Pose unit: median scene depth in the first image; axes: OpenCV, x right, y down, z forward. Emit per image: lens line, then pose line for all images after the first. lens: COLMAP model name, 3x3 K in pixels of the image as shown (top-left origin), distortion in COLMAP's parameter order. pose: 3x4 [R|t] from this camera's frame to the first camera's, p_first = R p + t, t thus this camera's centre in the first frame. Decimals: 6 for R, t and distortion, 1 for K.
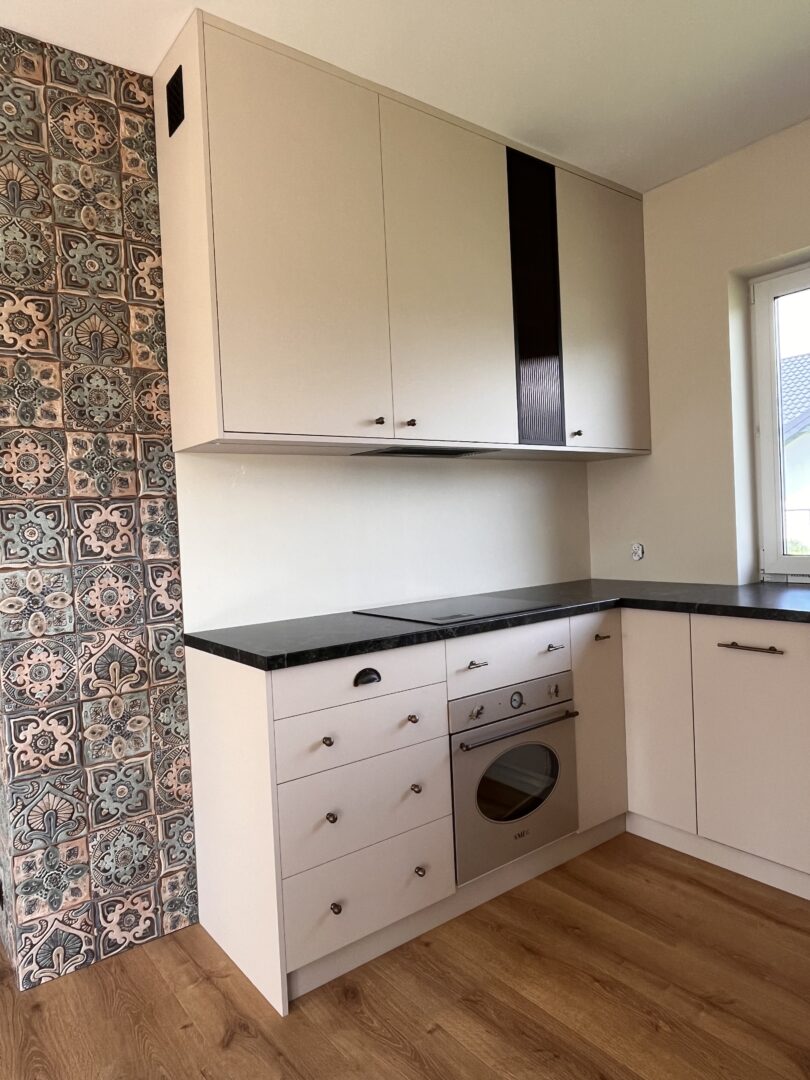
lens RADIAL K [[698.4, 0, 401.4], [0, 698.4, 536.4], [0, 0, 1]] dist [-0.008398, 0.003852]
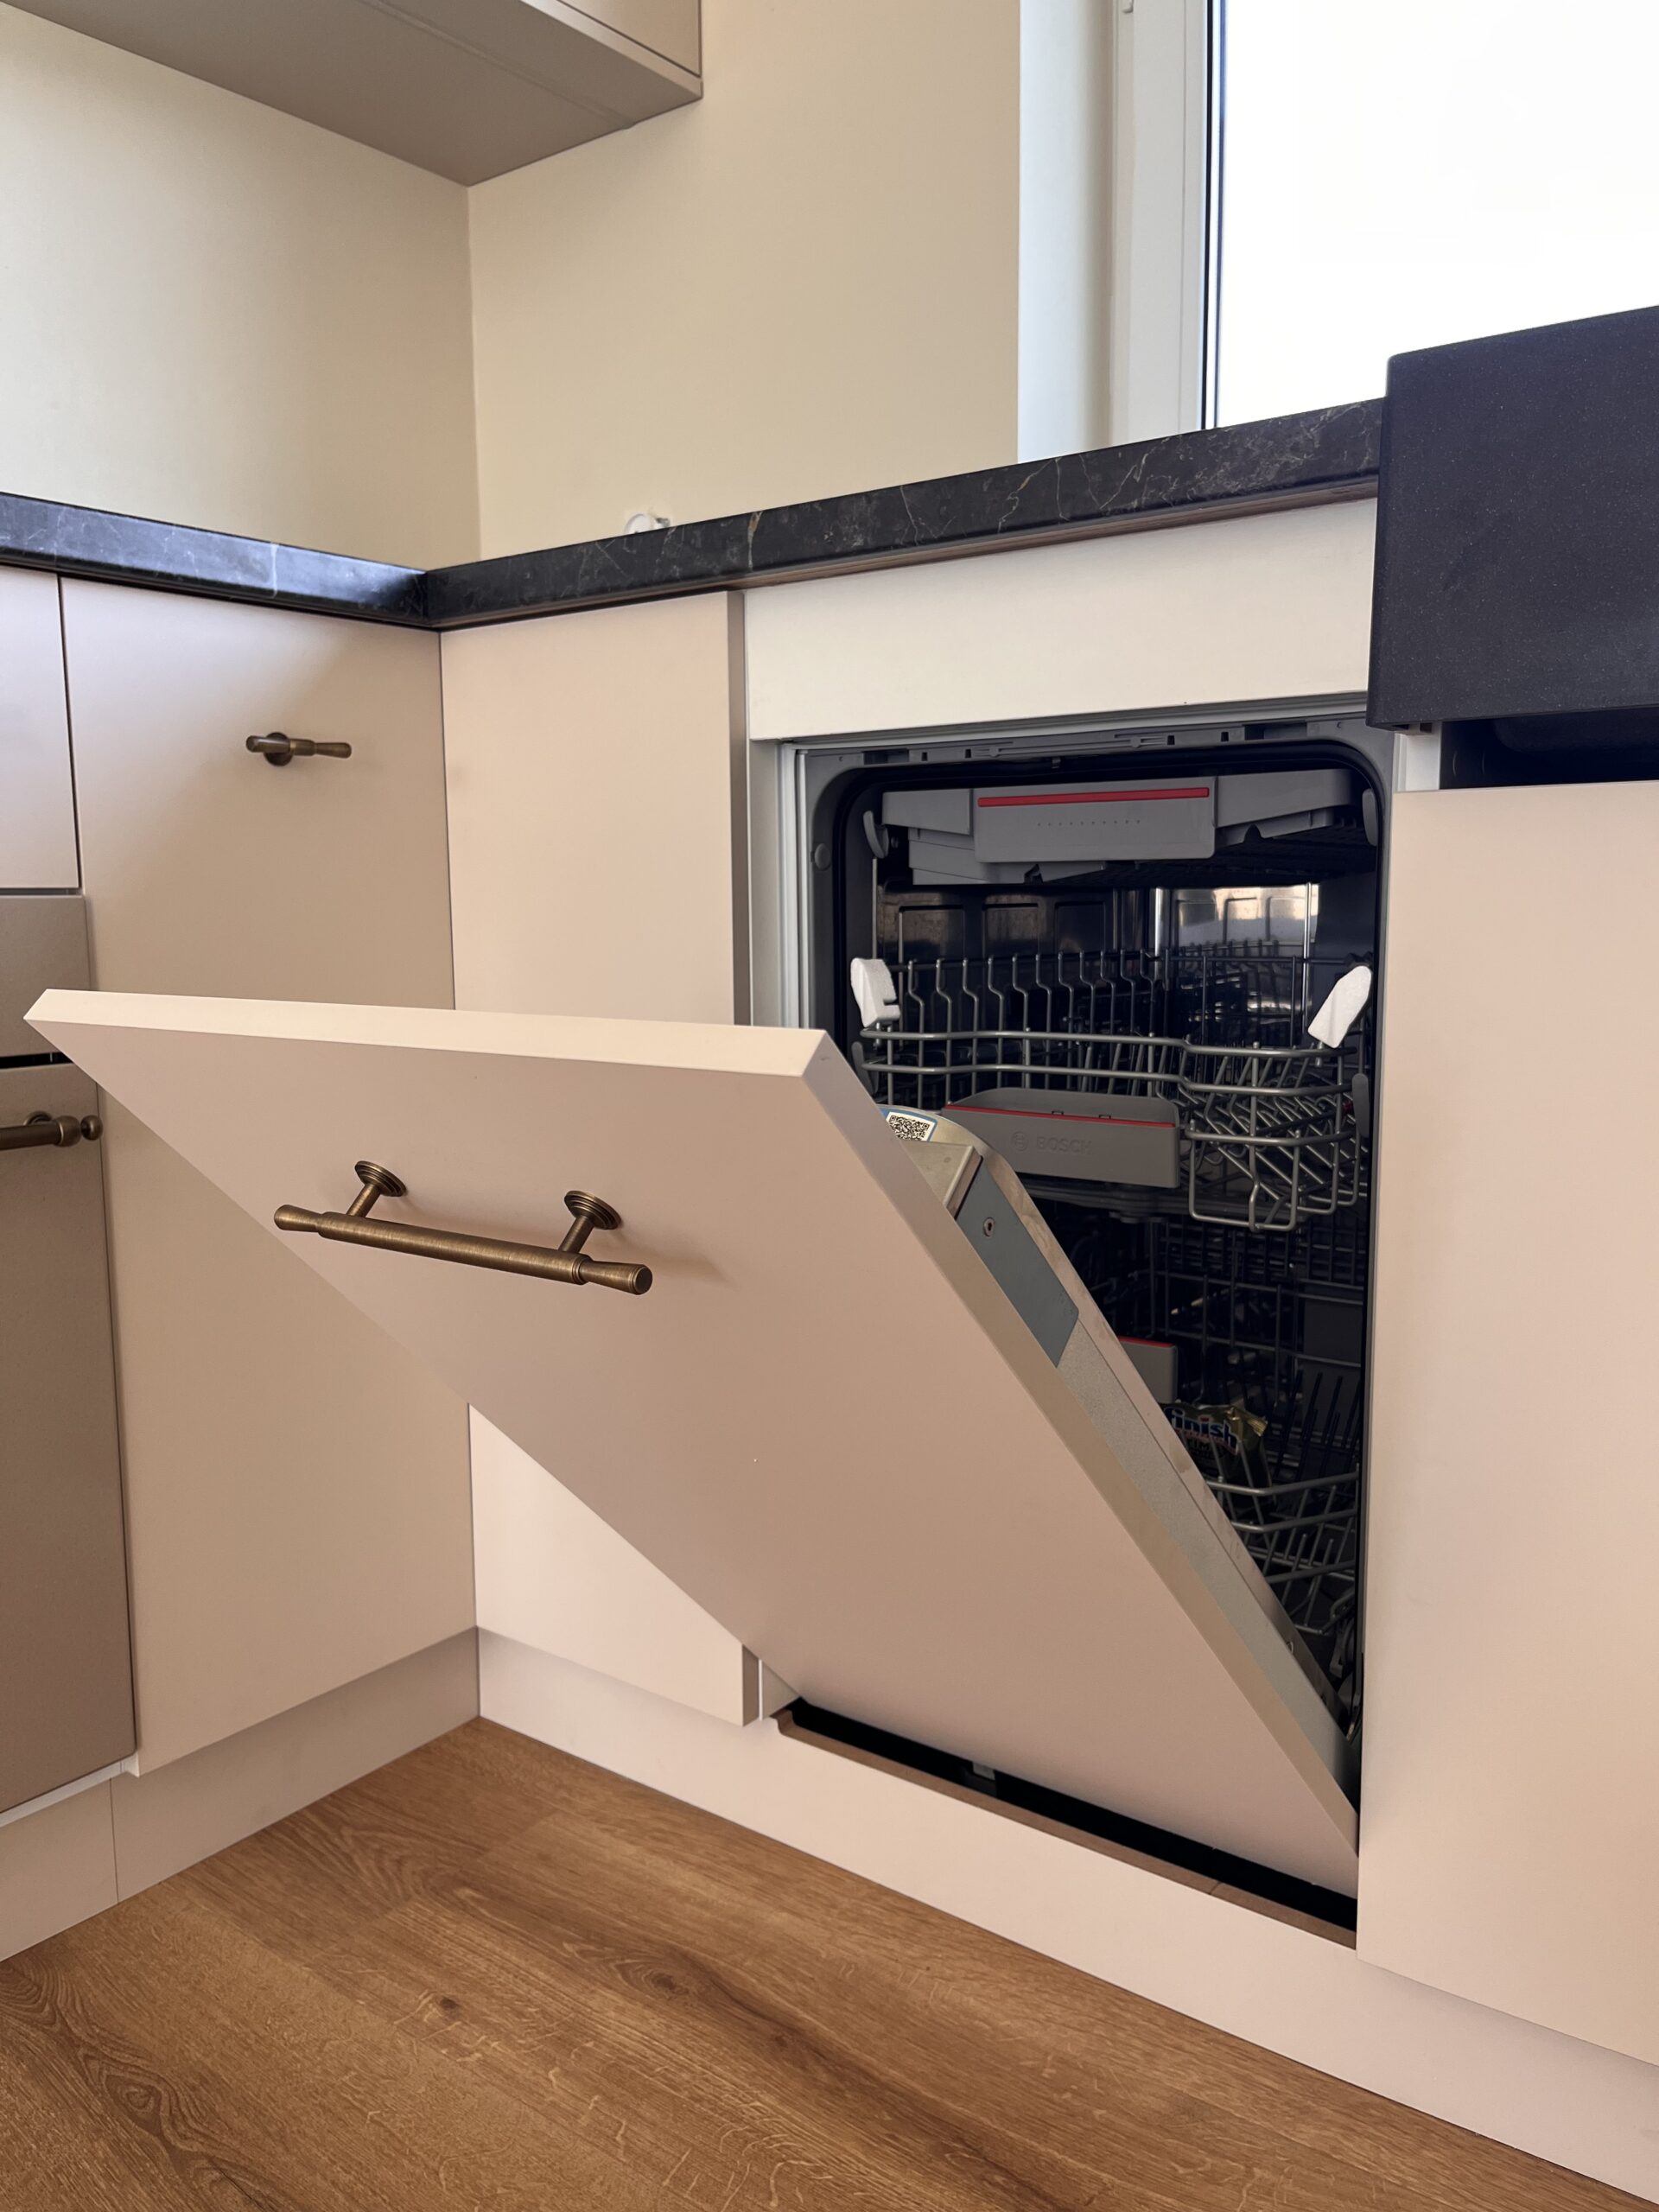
lens RADIAL K [[1687.5, 0, 819.6], [0, 1687.5, 1096.9], [0, 0, 1]] dist [0.074184, -0.106643]
pose [[0.961149, 0.002011, 0.276022, 0.313605], [-0.028170, 0.995467, 0.090839, 0.204795], [-0.274588, -0.095086, 0.956849, 0.548295]]
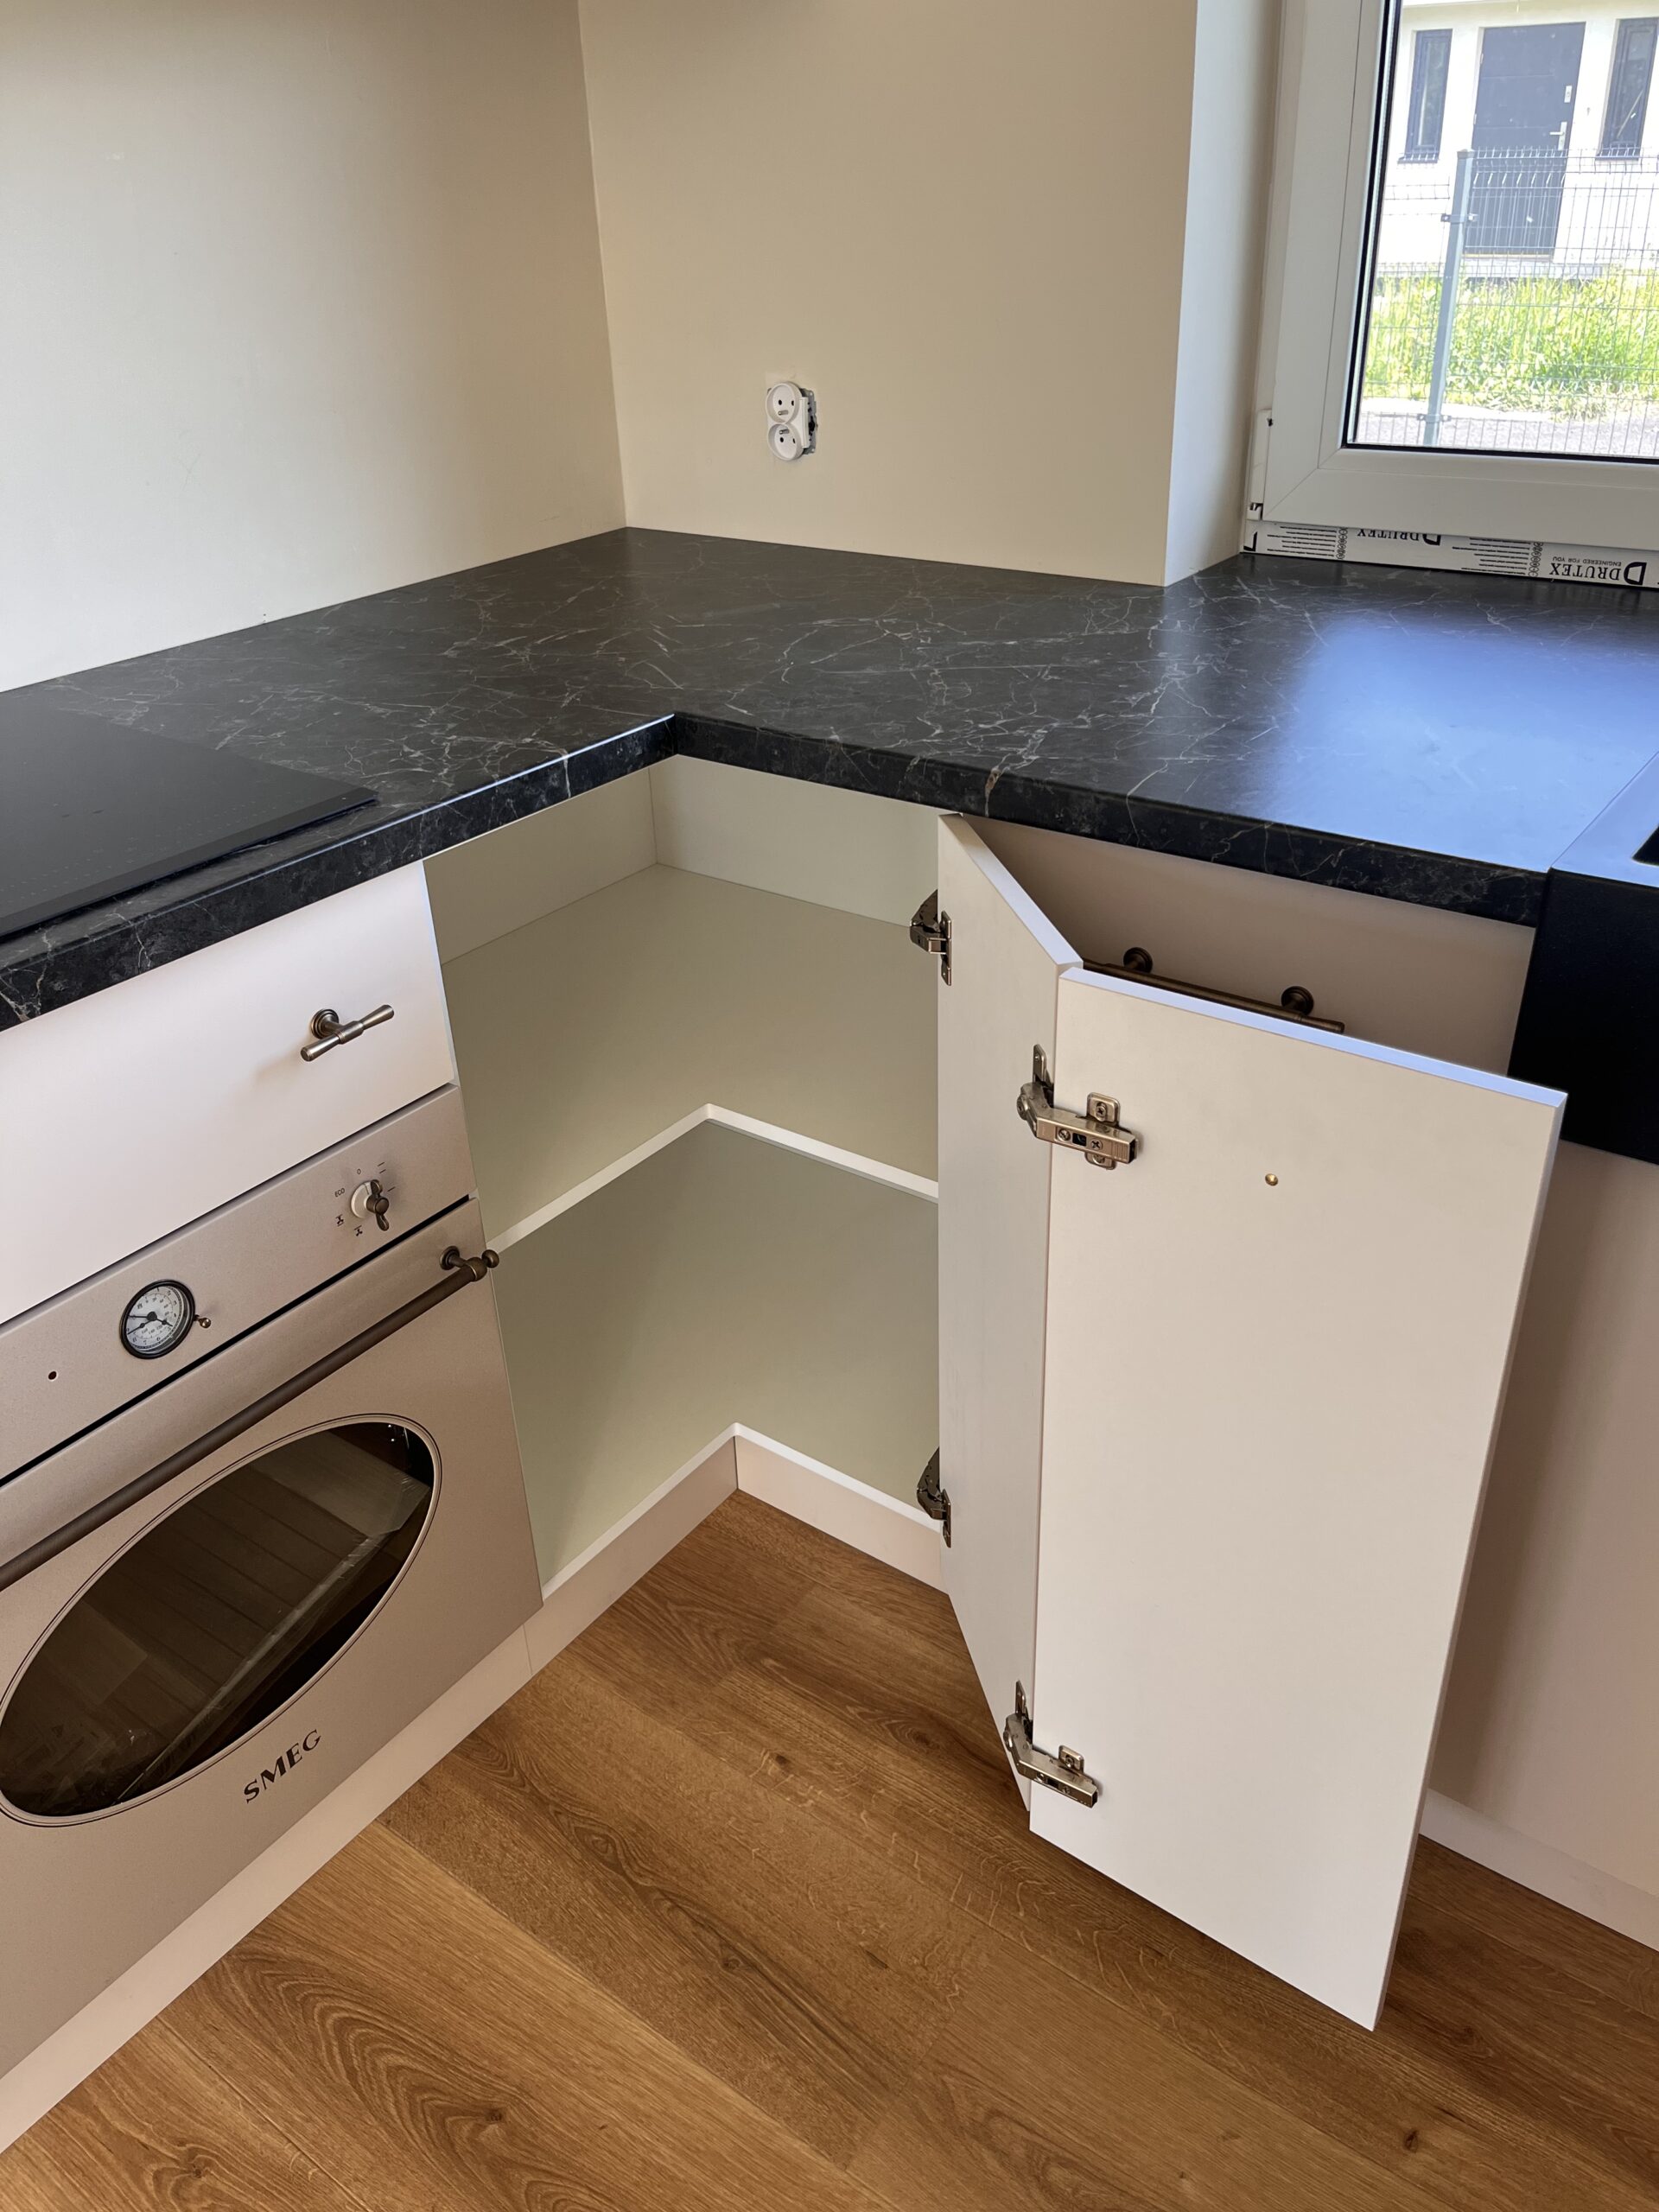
lens RADIAL K [[1687.5, 0, 825.5], [0, 1687.5, 1103.4], [0, 0, 1]] dist [0.074184, -0.106643]
pose [[0.959393, -0.130889, 0.249866, 0.227530], [0.001686, 0.888467, 0.458937, -0.052279], [-0.282068, -0.439880, 0.852610, 0.516751]]
